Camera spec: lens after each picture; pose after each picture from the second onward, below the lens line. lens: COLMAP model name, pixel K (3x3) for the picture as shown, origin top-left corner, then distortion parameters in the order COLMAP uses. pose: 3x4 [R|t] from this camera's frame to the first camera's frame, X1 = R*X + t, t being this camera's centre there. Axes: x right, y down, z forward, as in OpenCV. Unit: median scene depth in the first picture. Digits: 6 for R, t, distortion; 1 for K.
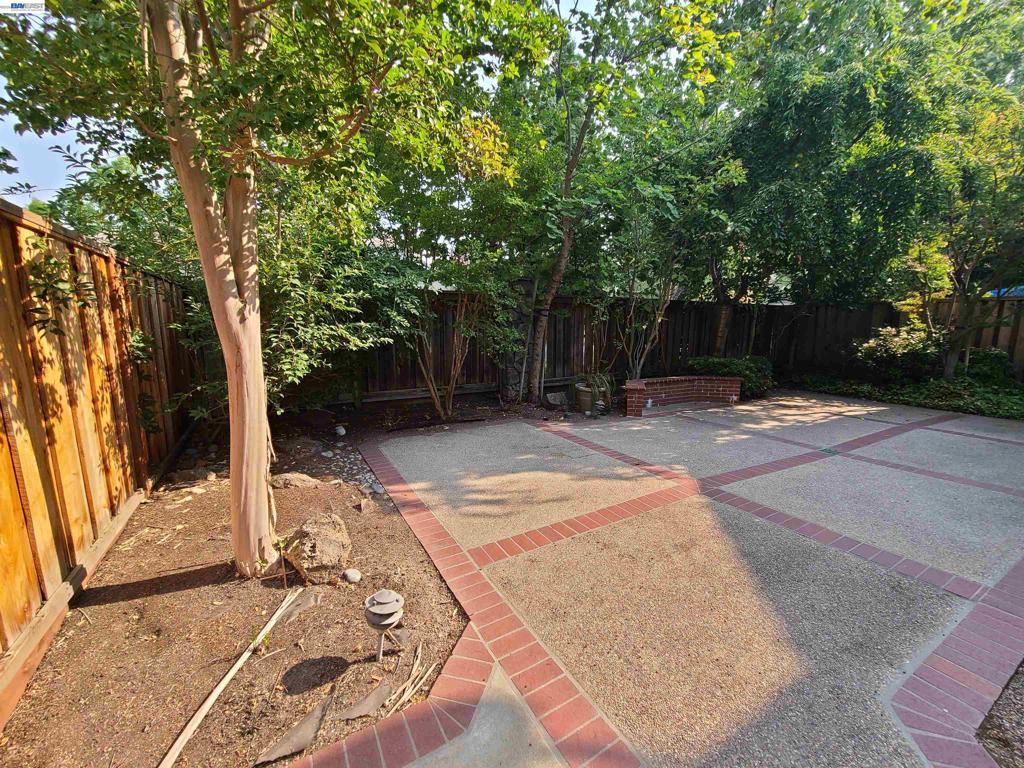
lens RADIAL K [[417.0, 0, 517.1], [0, 417.0, 393.9], [0, 0, 1]] dist [-0.000421, -0.000763]
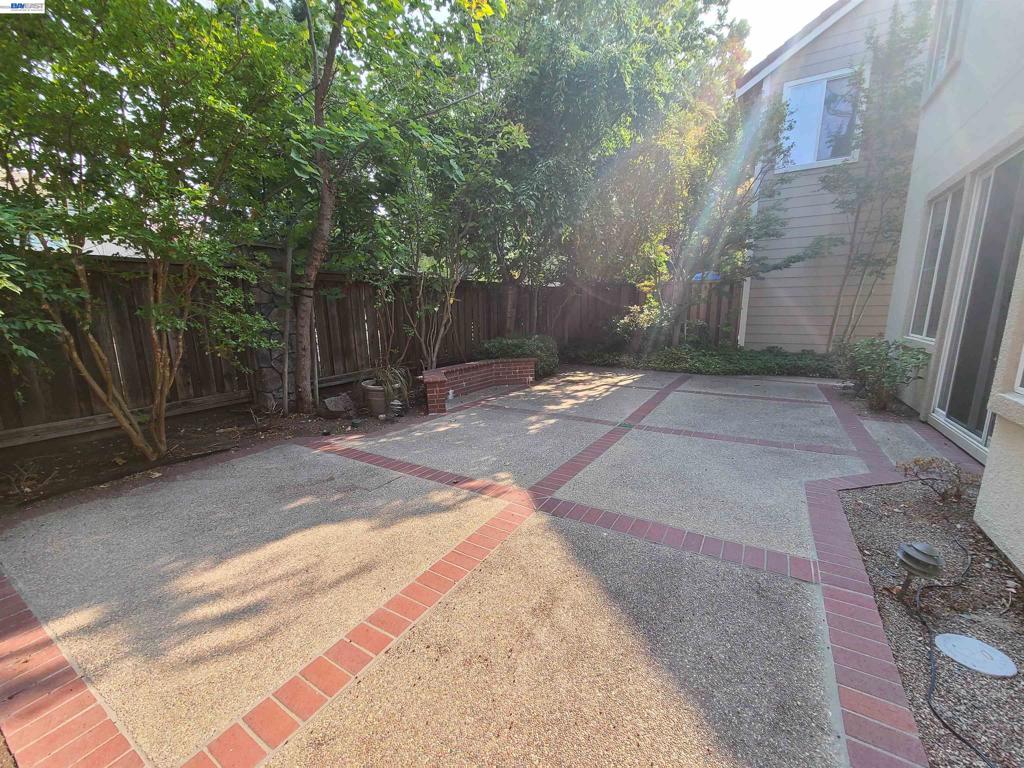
lens RADIAL K [[417.0, 0, 517.1], [0, 417.0, 393.9], [0, 0, 1]] dist [-0.000421, -0.000763]
pose [[0.875959, -0.114264, 0.468657, 0.027706], [0.095658, 0.993393, 0.063408, -0.028131], [-0.472806, -0.010712, 0.881102, 0.180841]]
